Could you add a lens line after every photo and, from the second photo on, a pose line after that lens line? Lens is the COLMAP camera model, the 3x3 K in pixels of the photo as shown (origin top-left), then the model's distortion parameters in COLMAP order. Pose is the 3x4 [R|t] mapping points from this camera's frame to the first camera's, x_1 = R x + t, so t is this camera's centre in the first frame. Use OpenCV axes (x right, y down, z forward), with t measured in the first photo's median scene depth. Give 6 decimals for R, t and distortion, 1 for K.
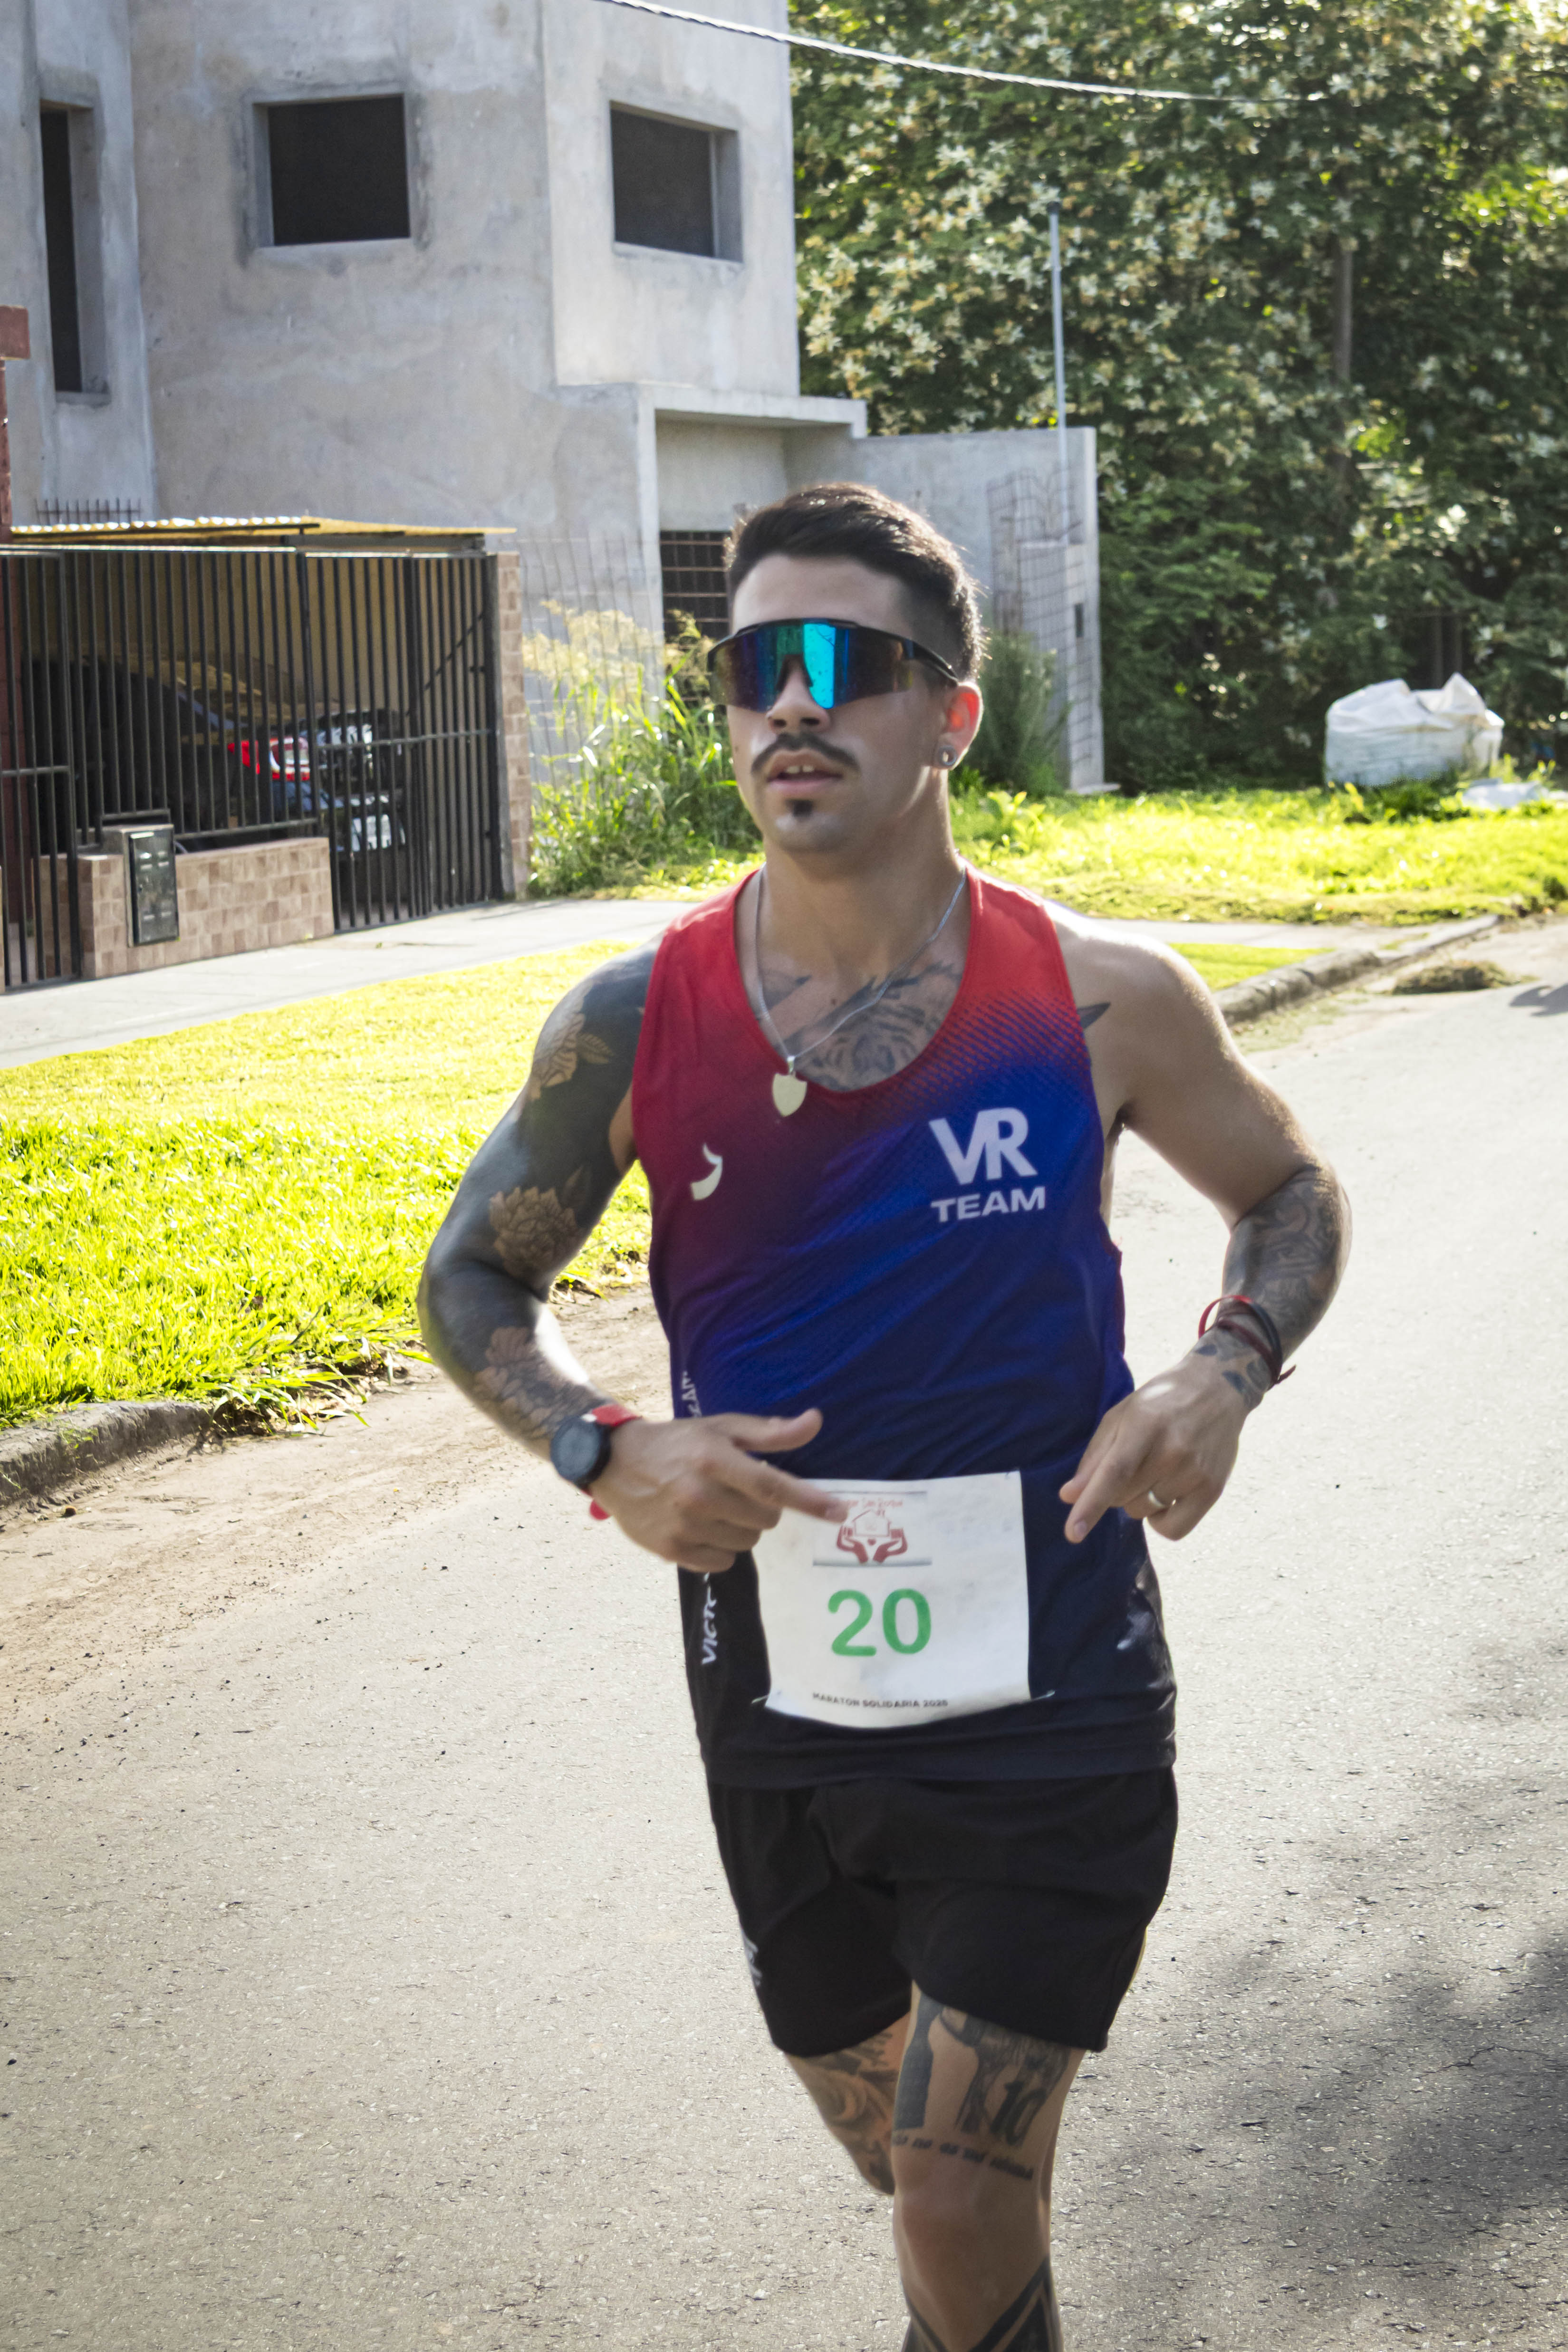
lens RADIAL K [[4879.4, 0, 936.5], [0, 4879.4, 1222.6], [0, 0, 1]] dist [0.333556, -2.841782]
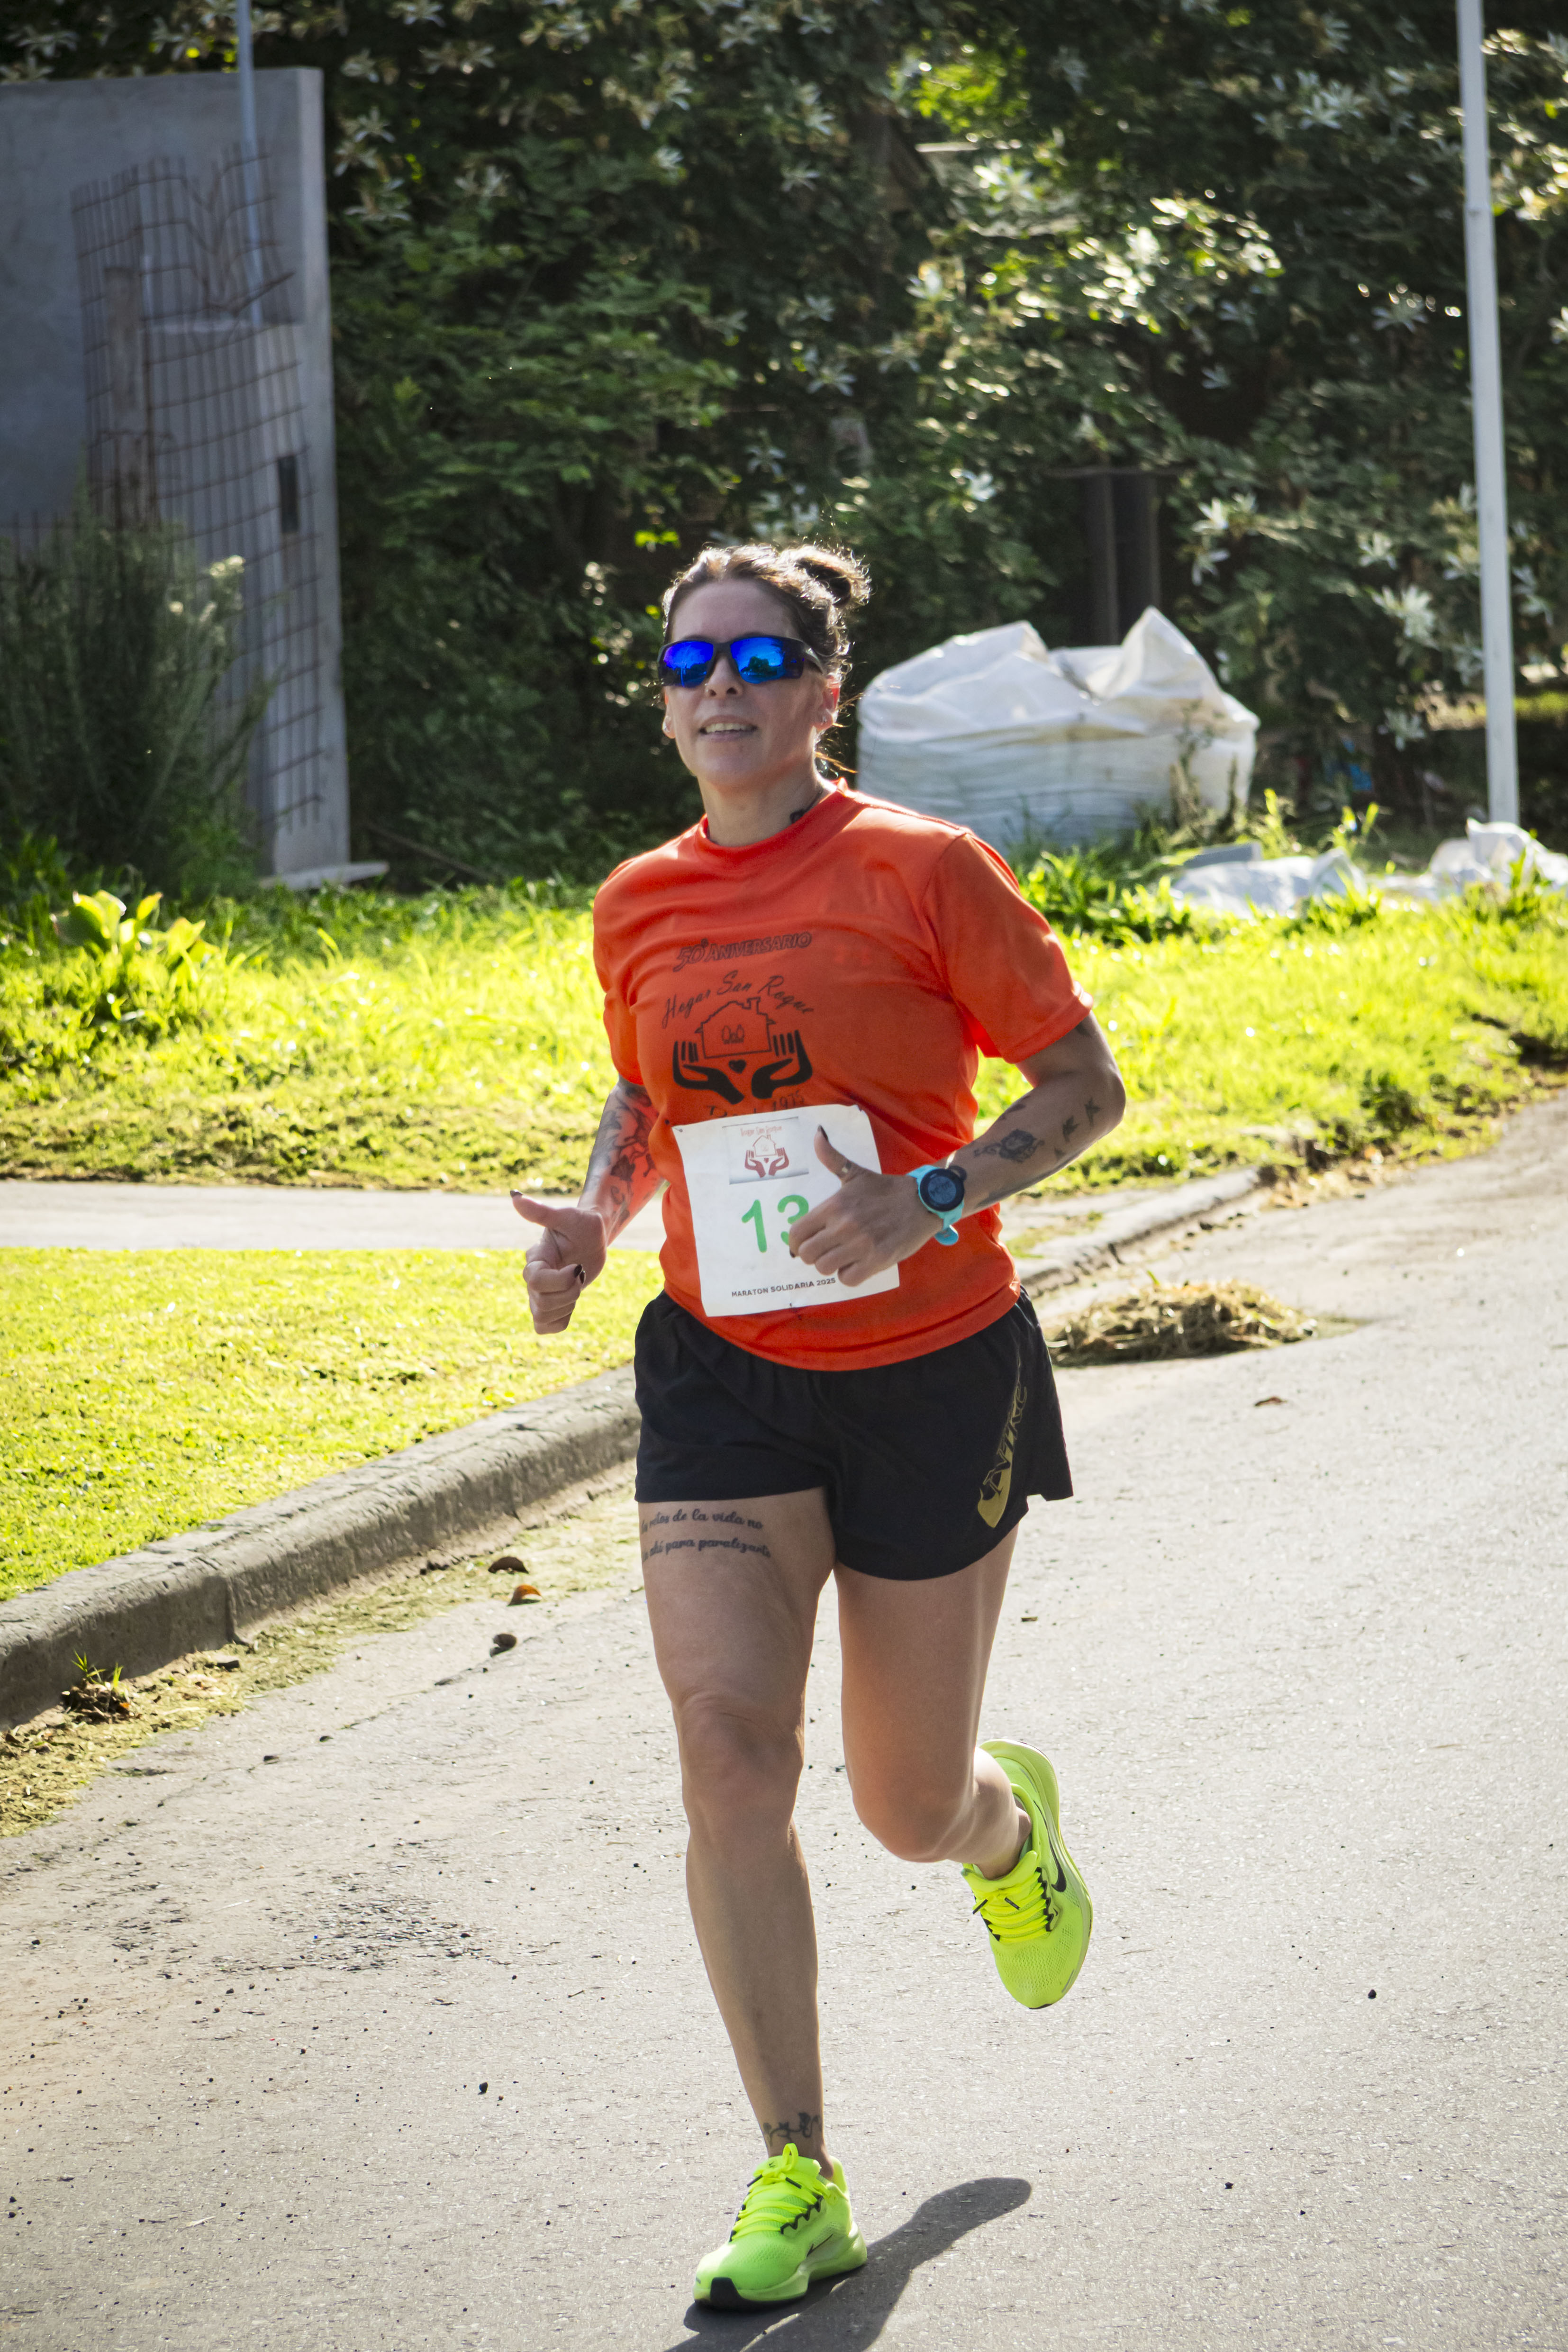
lens RADIAL K [[10121.7, 0, 784.0], [0, 10121.7, 1176.0], [0, 0, 1]] dist [-1.089844, 10.725565]
pose [[0.997560, -0.012257, 0.068725, 0.012007], [0.015771, 0.998583, -0.050824, -0.017913], [-0.068005, 0.051784, 0.996340, 0.122199]]
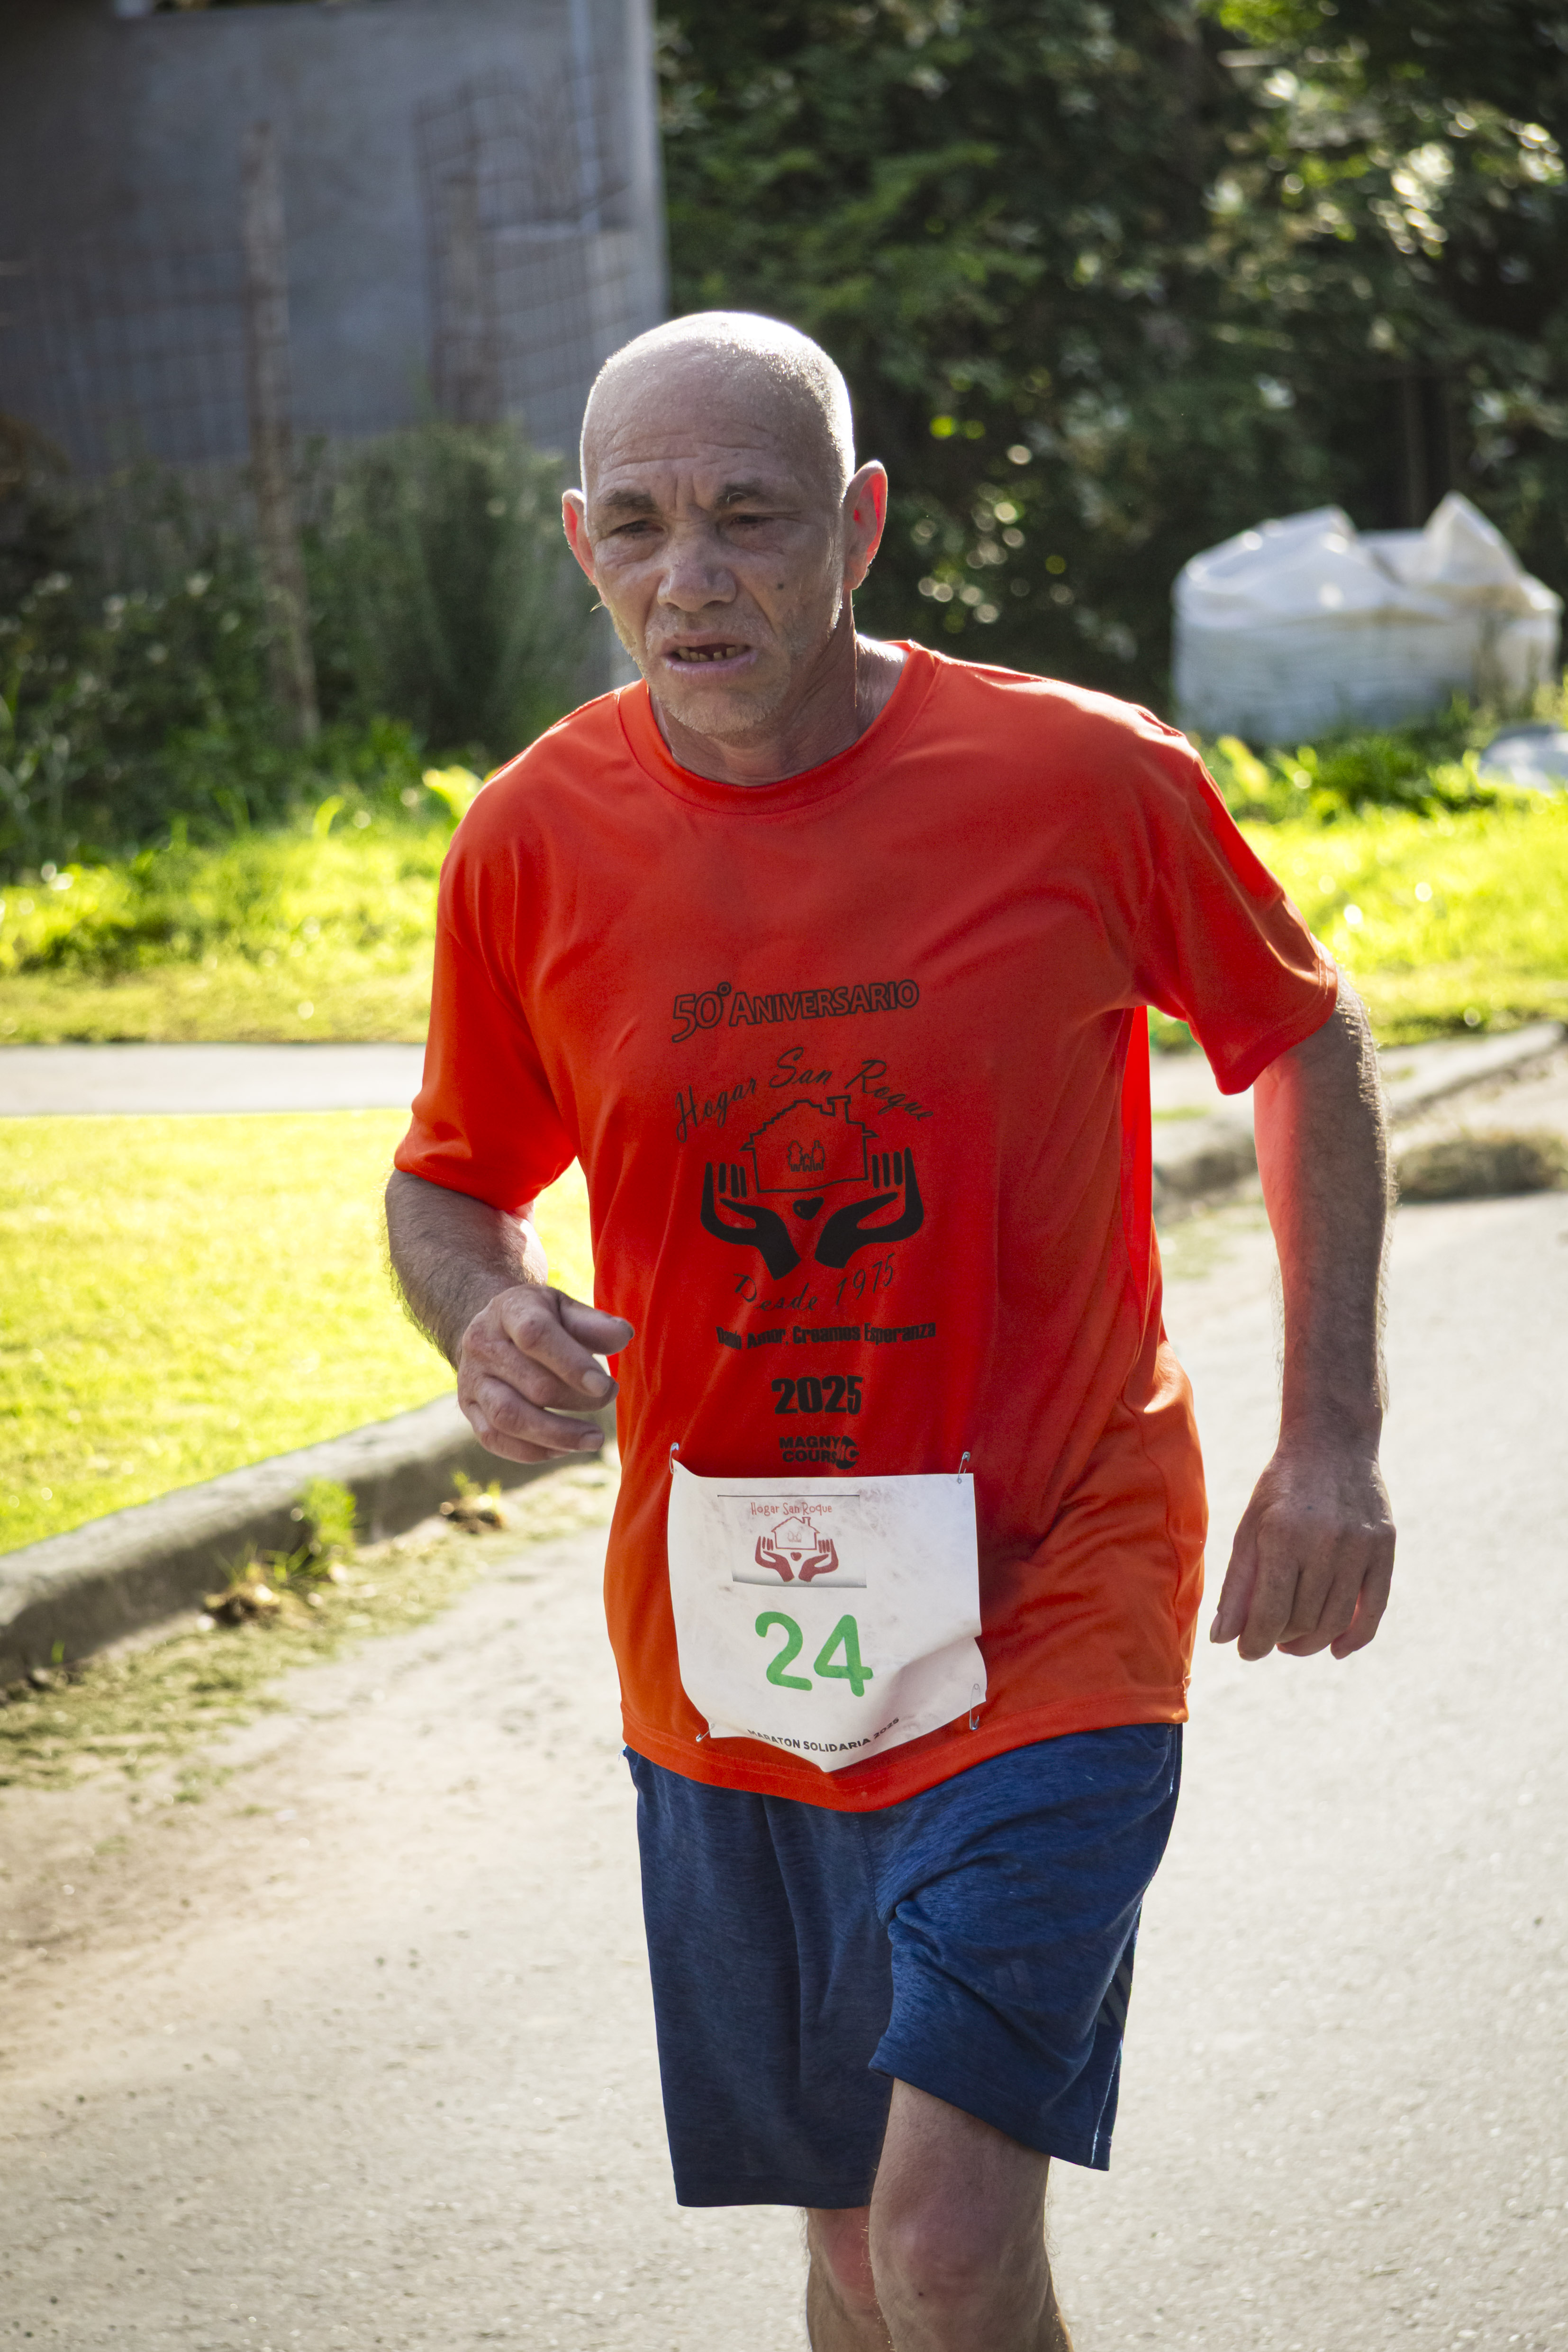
lens RADIAL K [[10354.6, 0, 595.7], [0, 10354.6, 1176.8], [0, 0, 1]] dist [-0.897884, 4.696983]
pose [[0.999515, -0.023620, 0.020282, 0.005919], [0.024542, 0.998616, -0.046522, -0.007011], [-0.019155, 0.046998, 0.998711, 0.058683]]
